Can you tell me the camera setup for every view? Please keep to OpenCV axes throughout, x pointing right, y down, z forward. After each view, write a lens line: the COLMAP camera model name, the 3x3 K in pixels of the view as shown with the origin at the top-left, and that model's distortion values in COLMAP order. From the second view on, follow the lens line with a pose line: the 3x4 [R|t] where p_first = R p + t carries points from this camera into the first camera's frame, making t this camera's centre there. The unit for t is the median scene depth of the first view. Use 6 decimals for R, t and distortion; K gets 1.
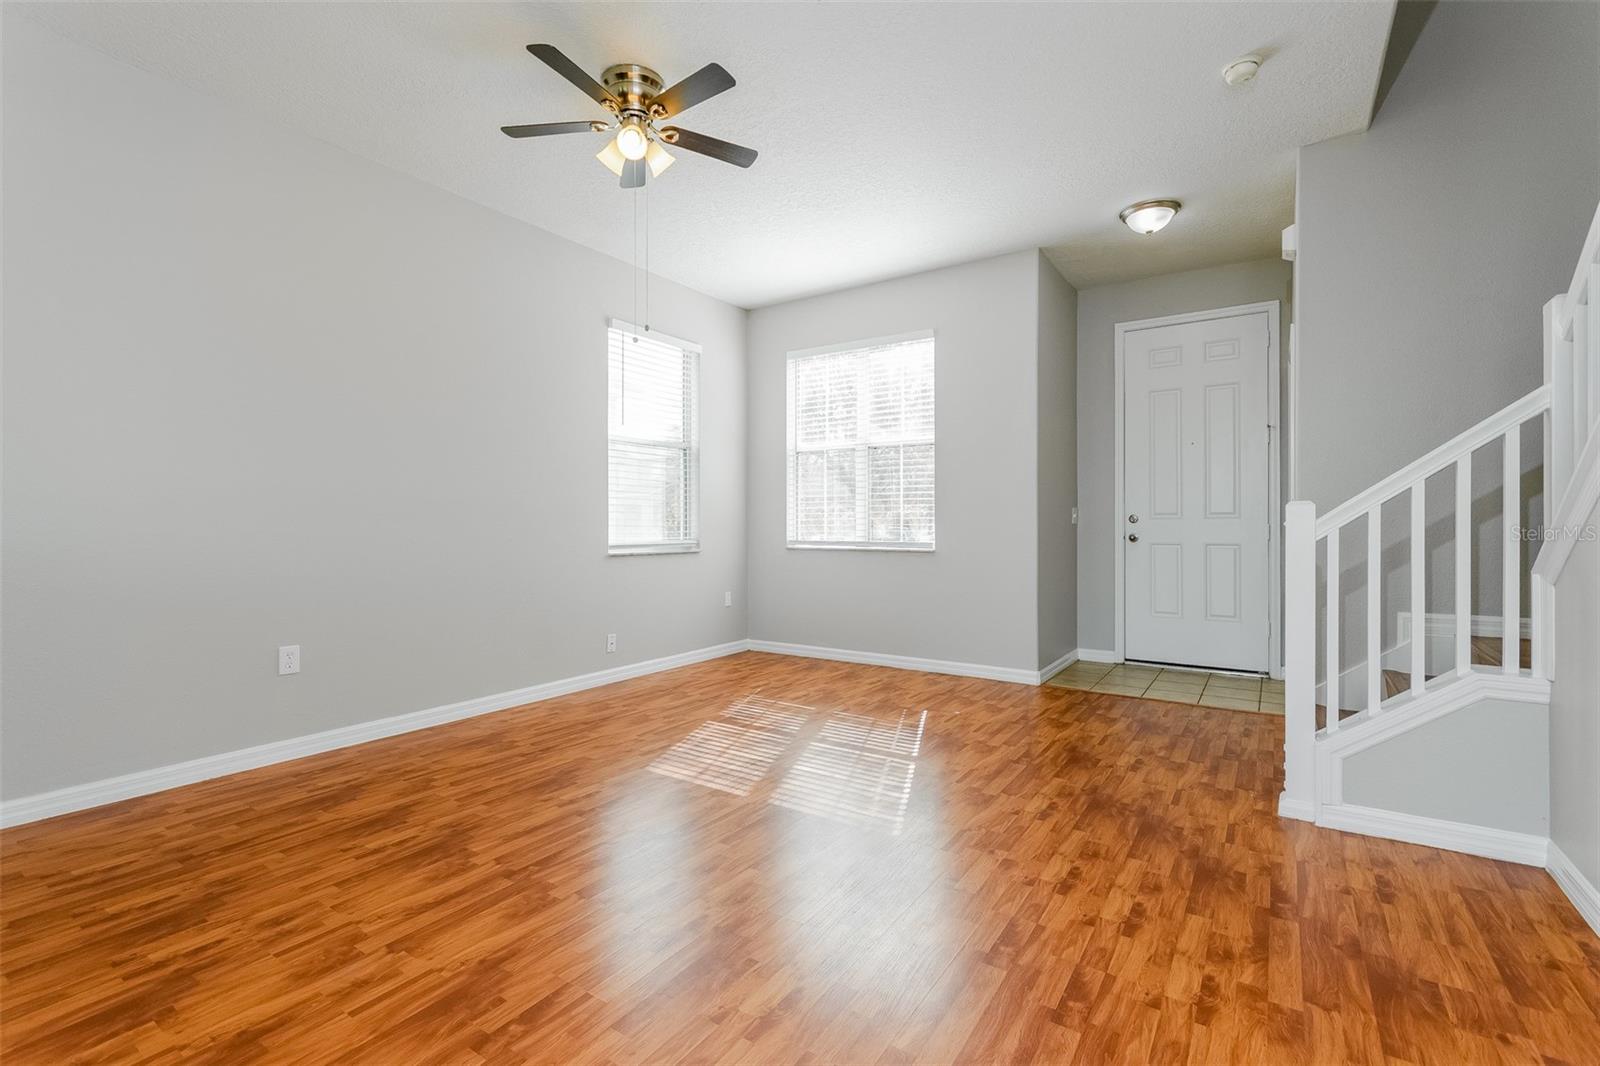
lens RADIAL K [[721.3, 0, 797.9], [0, 721.3, 530.6], [0, 0, 1]] dist [0.003513, 0.000224]
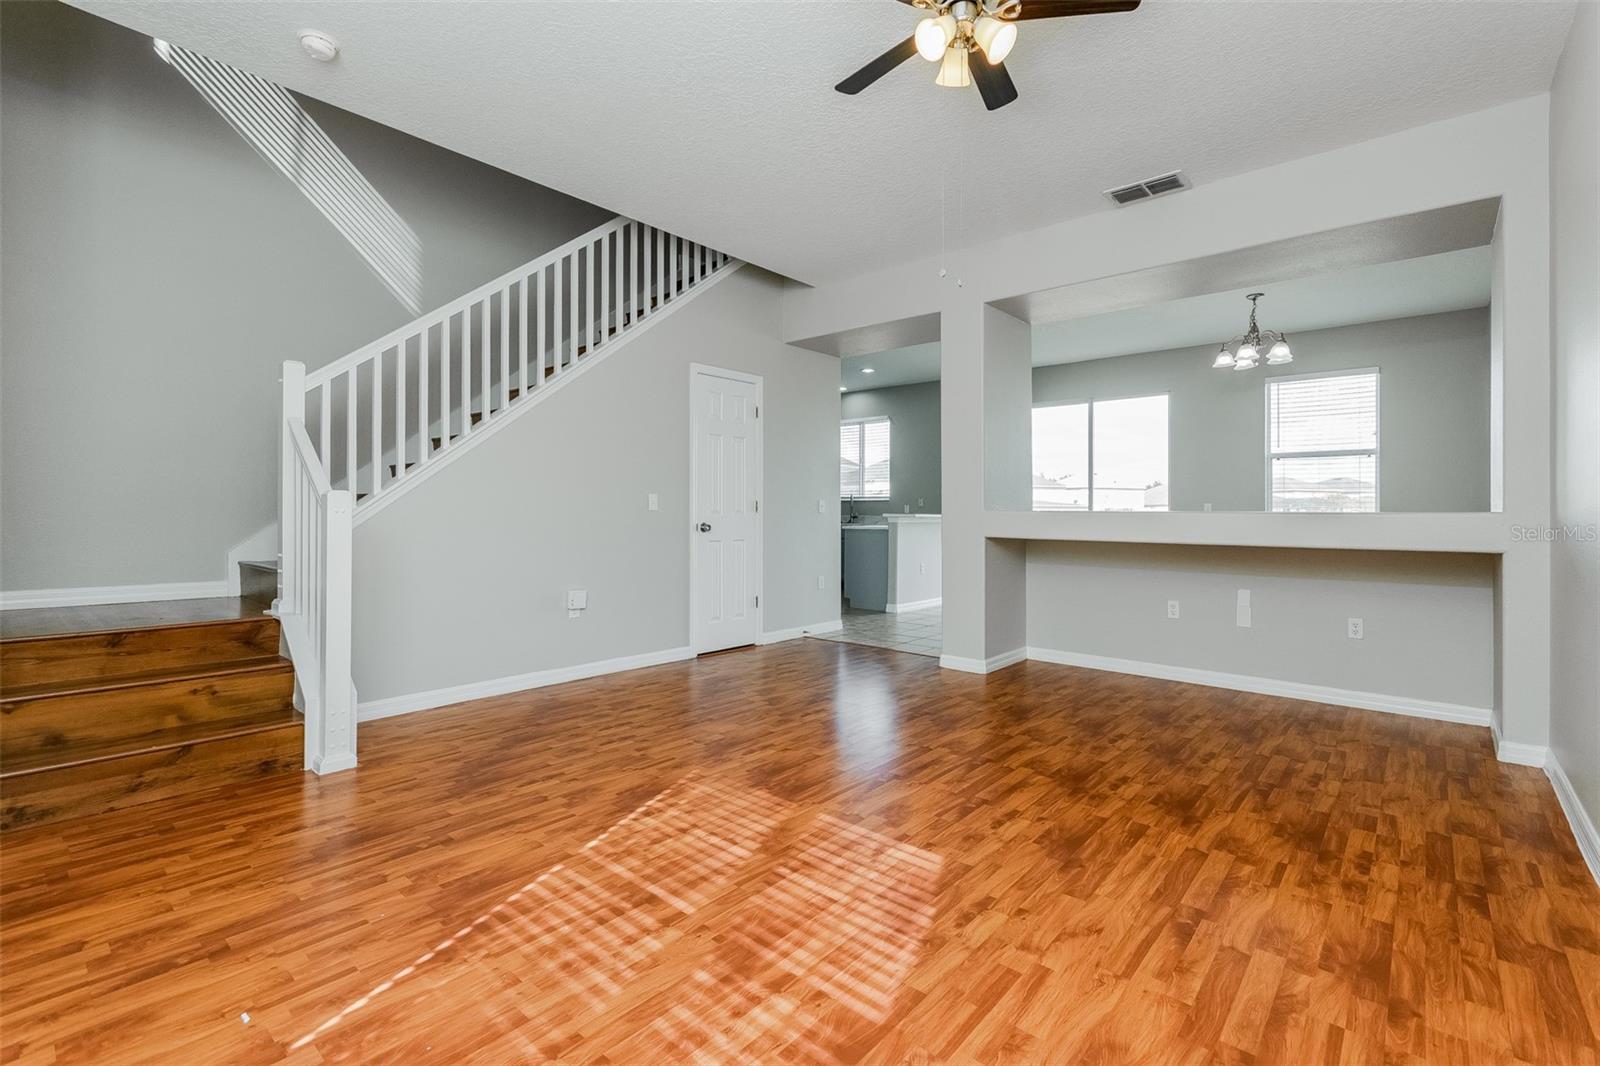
lens RADIAL K [[721.3, 0, 798.1], [0, 721.3, 517.1], [0, 0, 1]] dist [0.003513, 0.000224]
pose [[-0.992518, -0.003161, 0.122054, -0.142742], [-0.001711, 0.999927, 0.011981, -0.014068], [-0.122083, 0.011683, -0.992451, 1.765792]]
